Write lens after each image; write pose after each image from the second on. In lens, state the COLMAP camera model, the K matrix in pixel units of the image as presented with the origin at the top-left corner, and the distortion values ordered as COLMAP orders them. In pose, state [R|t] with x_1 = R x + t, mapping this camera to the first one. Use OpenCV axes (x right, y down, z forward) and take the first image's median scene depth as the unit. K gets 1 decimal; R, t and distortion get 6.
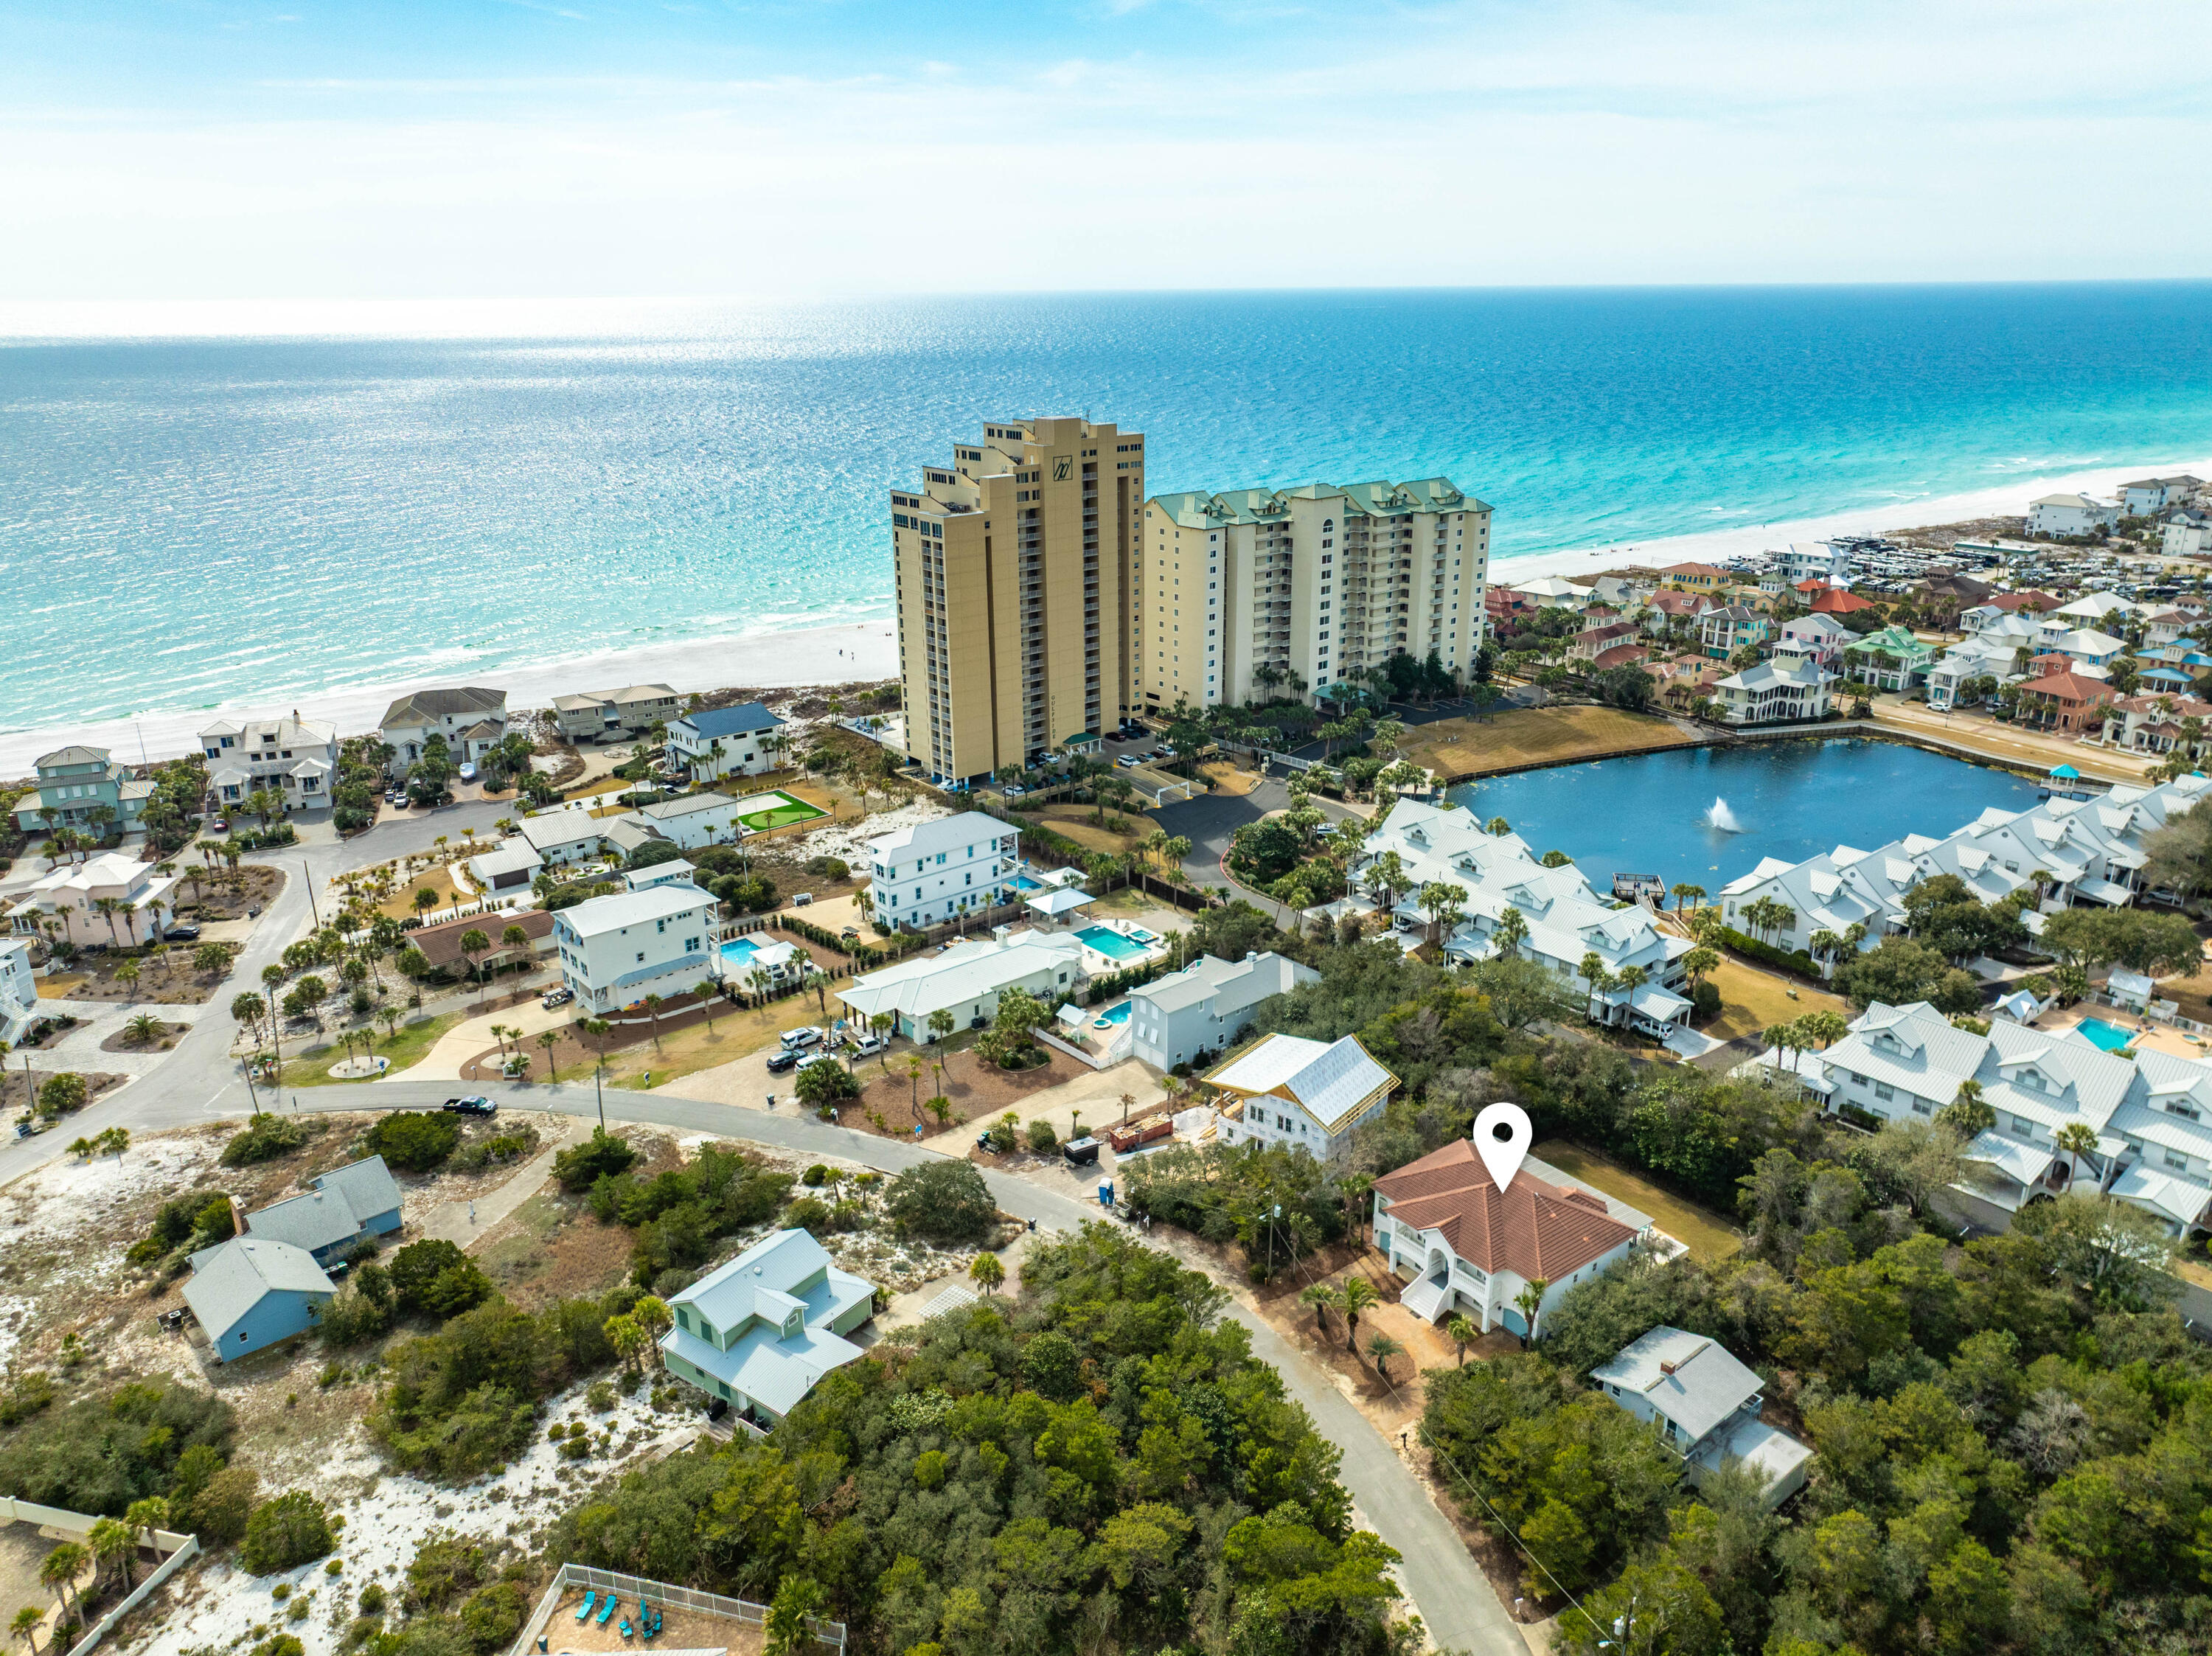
lens RADIAL K [[1547.5, 0, 1100.5], [0, 1547.5, 842.2], [0, 0, 1]] dist [-0.016775, 0.028338]
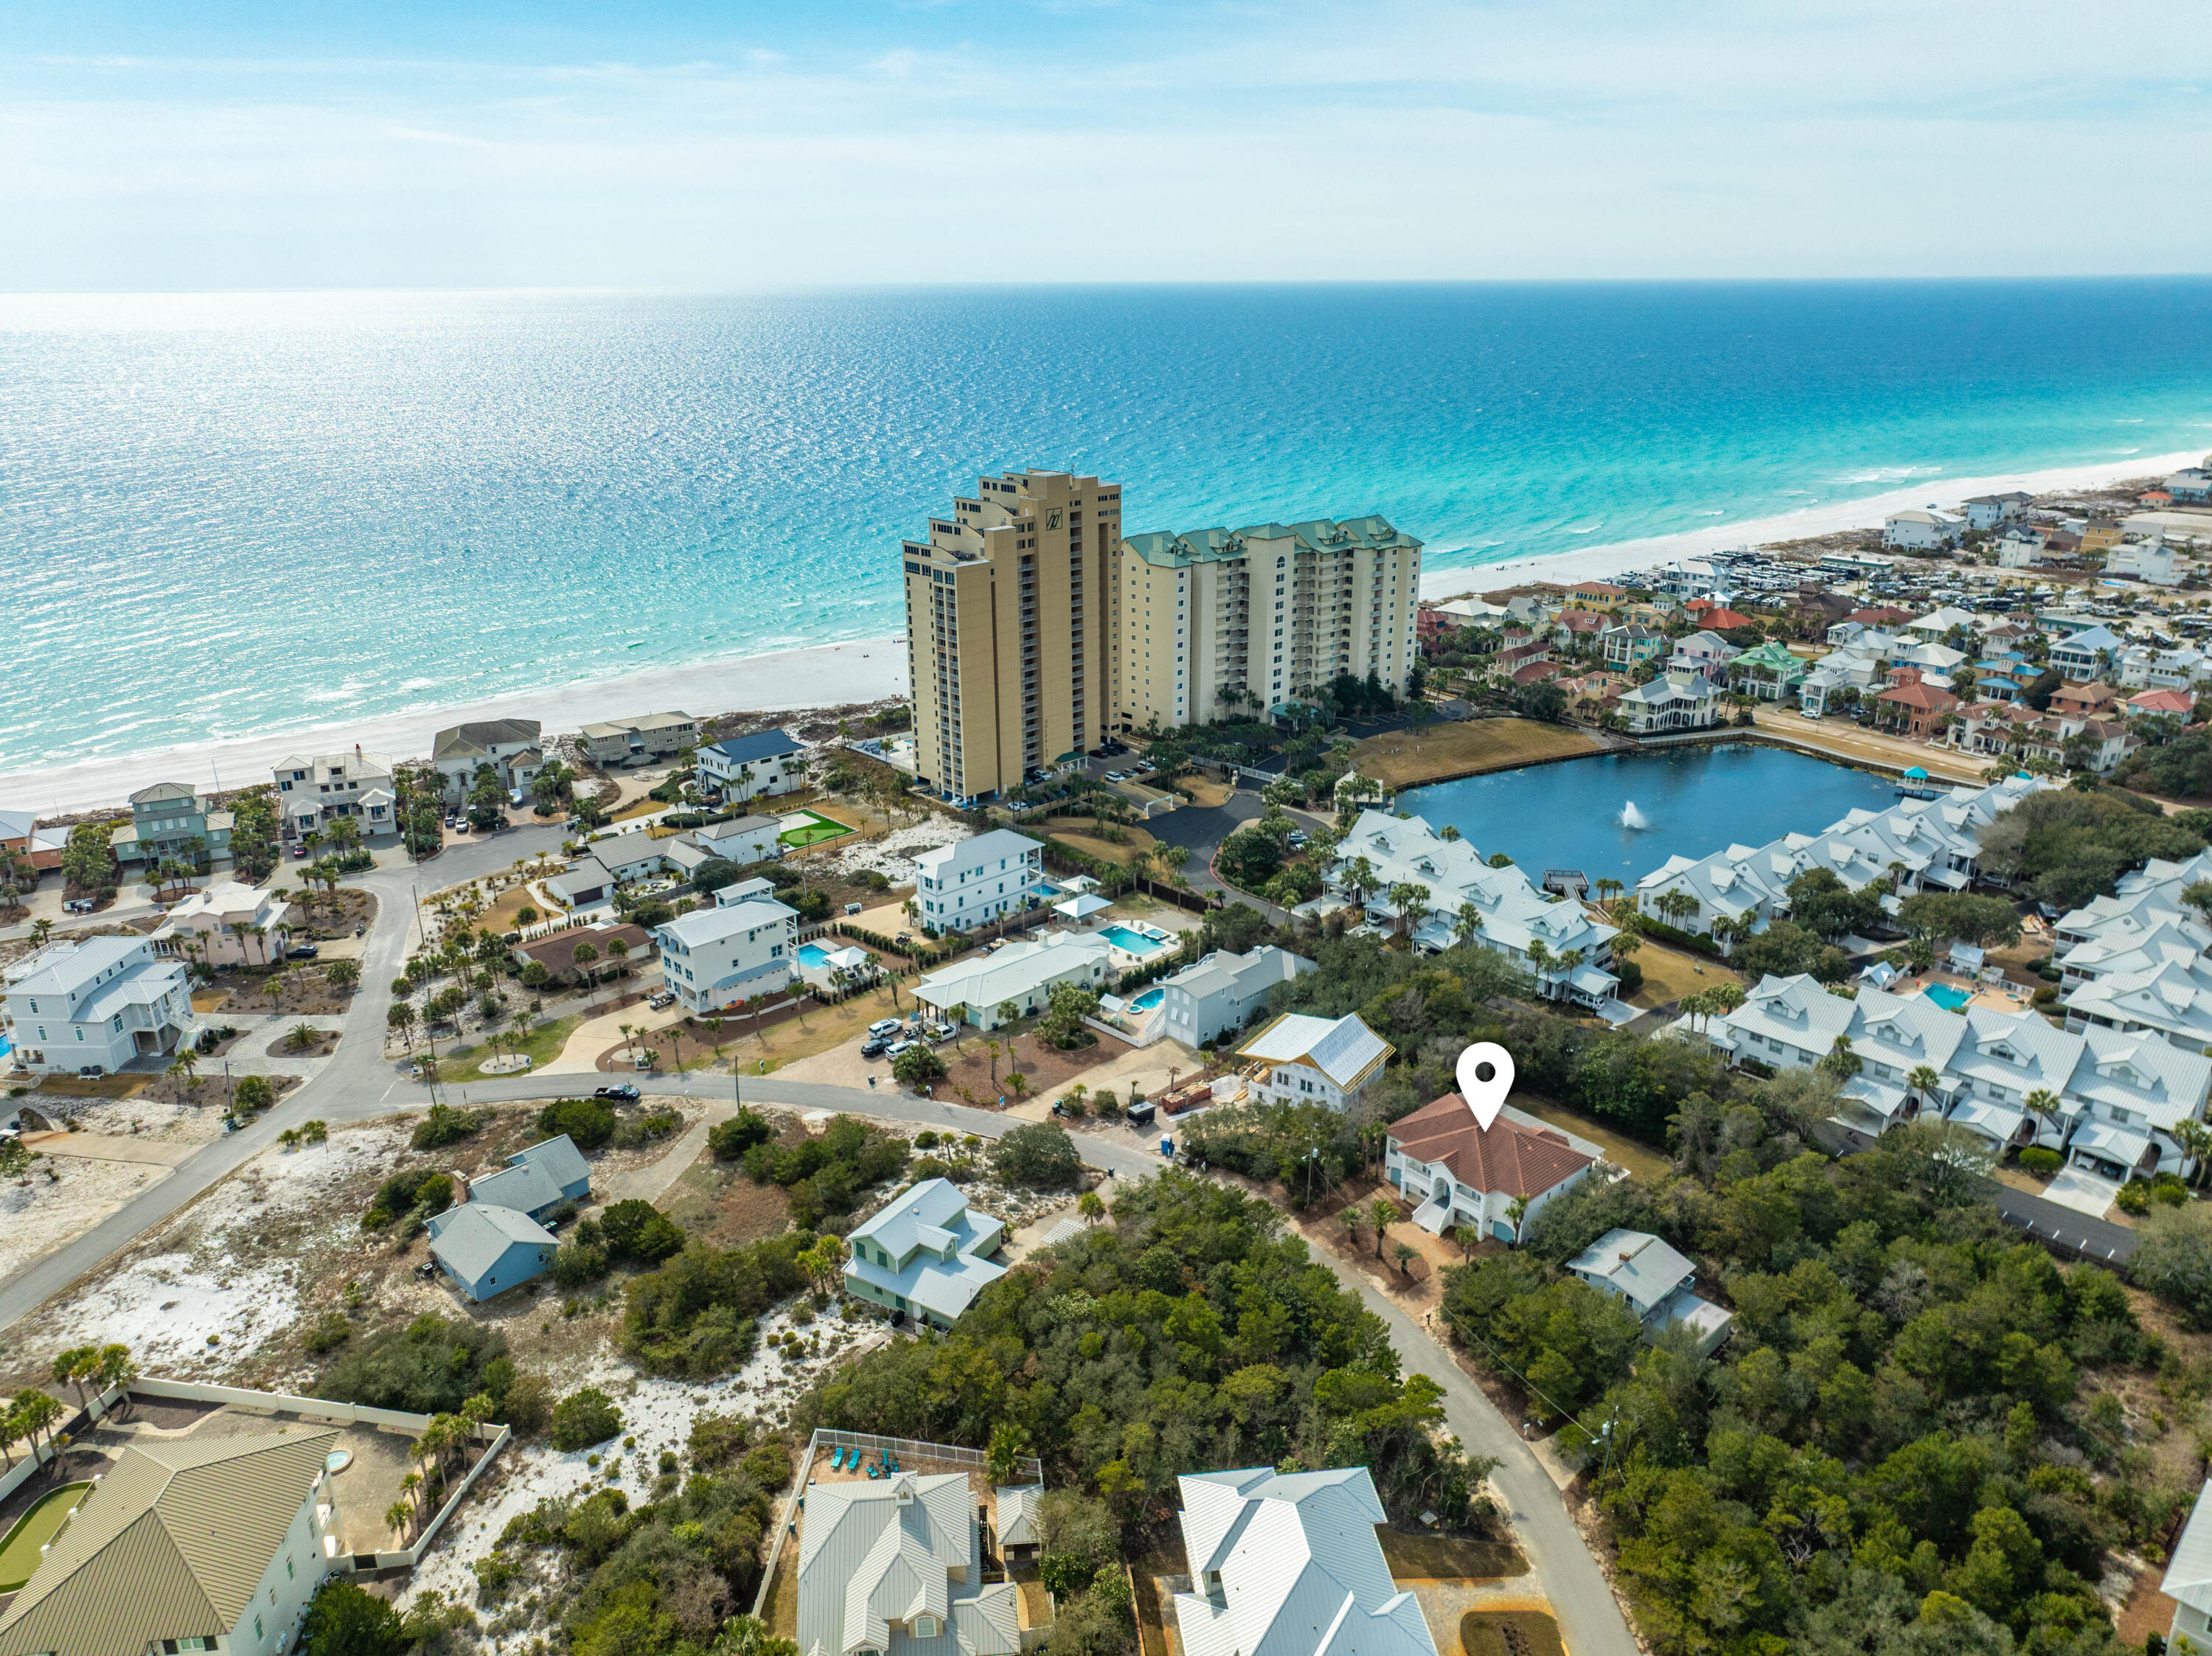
lens RADIAL K [[1547.5, 0, 1104.9], [0, 1547.5, 819.3], [0, 0, 1]] dist [-0.016775, 0.028338]
pose [[0.997524, -0.018702, 0.067792, -0.099449], [0.019278, 0.999783, -0.007857, -0.019631], [-0.067631, 0.009144, 0.997669, -0.182438]]
